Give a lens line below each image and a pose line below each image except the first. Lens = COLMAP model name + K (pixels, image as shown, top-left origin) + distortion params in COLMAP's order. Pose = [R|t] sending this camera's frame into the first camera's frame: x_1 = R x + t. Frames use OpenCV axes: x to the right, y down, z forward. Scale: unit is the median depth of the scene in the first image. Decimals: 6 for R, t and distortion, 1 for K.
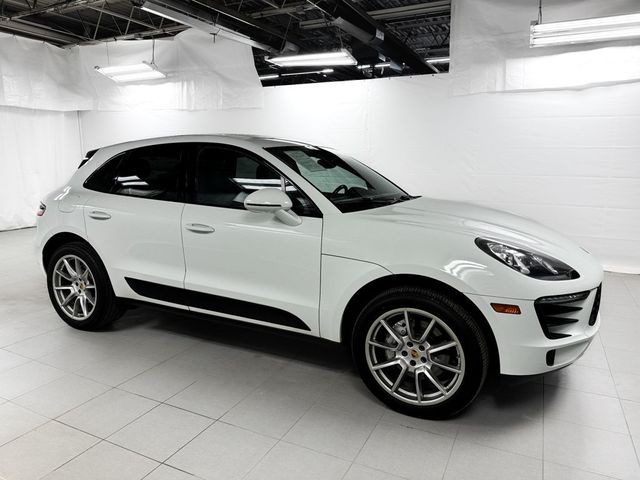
lens RADIAL K [[450.3, 0, 318.3], [0, 450.3, 244.3], [0, 0, 1]] dist [0.026941, -0.037684]
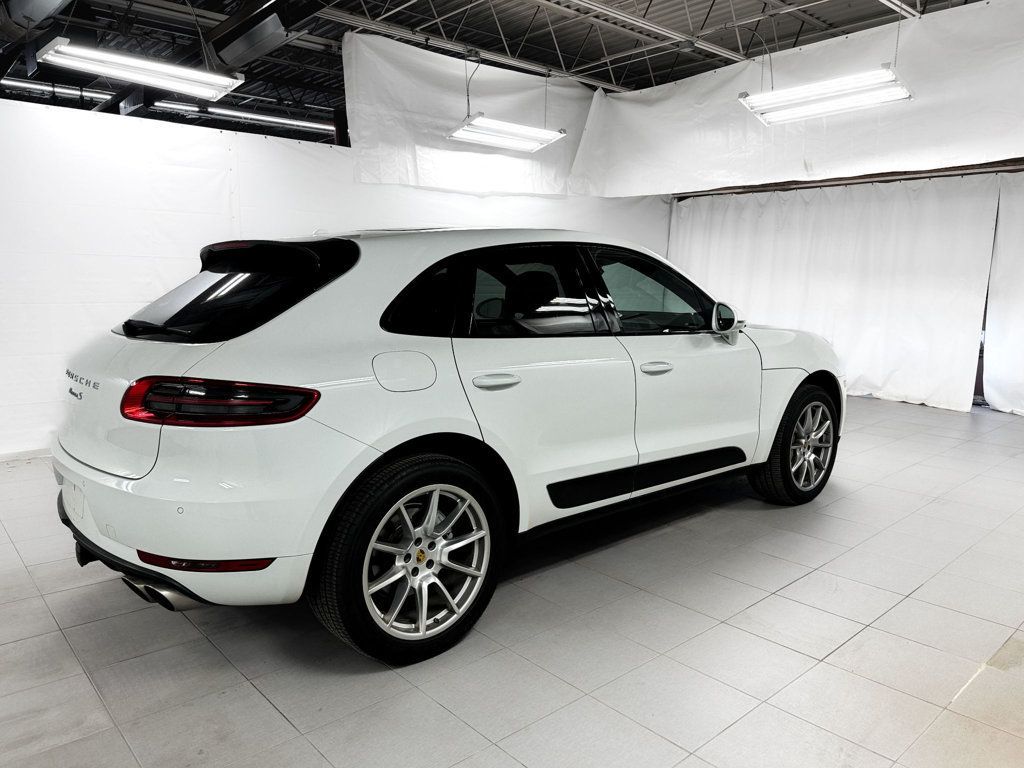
lens RADIAL K [[721.3, 0, 513.3], [0, 721.3, 386.4], [0, 0, 1]] dist [0.078659, -0.119044]
pose [[0.372969, -0.139264, 0.917333, -1.109592], [0.171599, 0.981969, 0.079307, -0.108230], [-0.911838, 0.127835, 0.390142, 0.623361]]
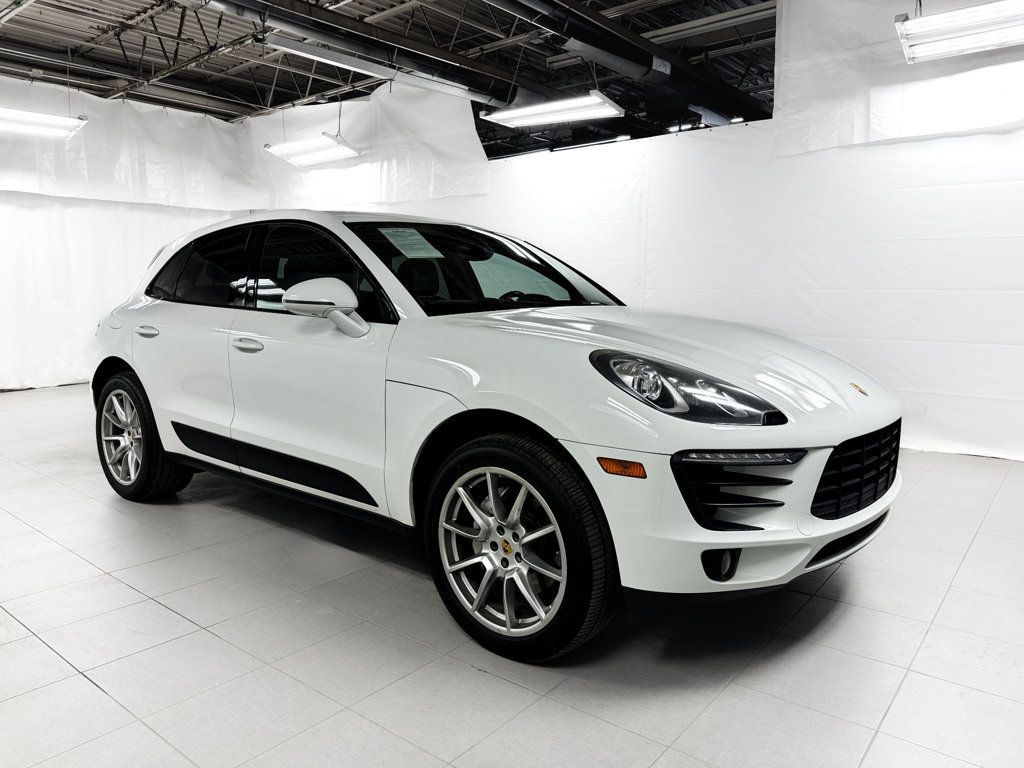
lens RADIAL K [[720.5, 0, 509.3], [0, 720.5, 390.8], [0, 0, 1]] dist [0.026941, -0.037684]
pose [[0.974376, 0.026471, -0.223362, 0.280436], [-0.038809, 0.997943, -0.051032, 0.057334], [0.221551, 0.058393, 0.973399, 0.045292]]
